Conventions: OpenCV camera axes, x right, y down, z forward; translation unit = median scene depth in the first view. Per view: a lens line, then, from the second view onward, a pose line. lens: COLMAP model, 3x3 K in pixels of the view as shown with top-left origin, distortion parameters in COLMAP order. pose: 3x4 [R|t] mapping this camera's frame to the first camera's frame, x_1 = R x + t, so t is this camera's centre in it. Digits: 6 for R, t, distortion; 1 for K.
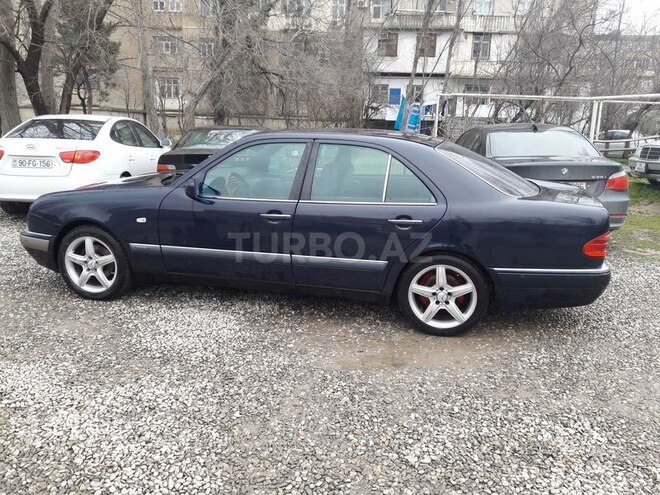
lens RADIAL K [[518.3, 0, 331.6], [0, 518.3, 234.3], [0, 0, 1]] dist [0.109414, -0.153435]
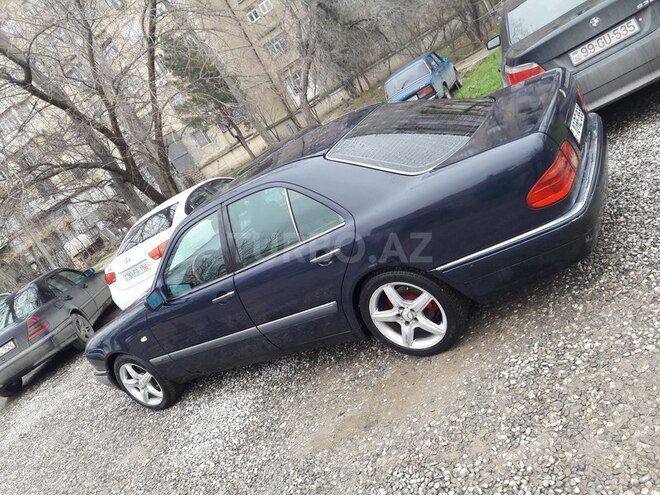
lens RADIAL K [[518.3, 0, 331.6], [0, 518.3, 234.3], [0, 0, 1]] dist [0.109414, -0.153435]
pose [[0.817458, -0.415417, -0.398987, 0.492685], [0.461331, 0.886963, 0.021703, -0.068029], [0.344871, -0.201806, 0.916700, 0.223863]]
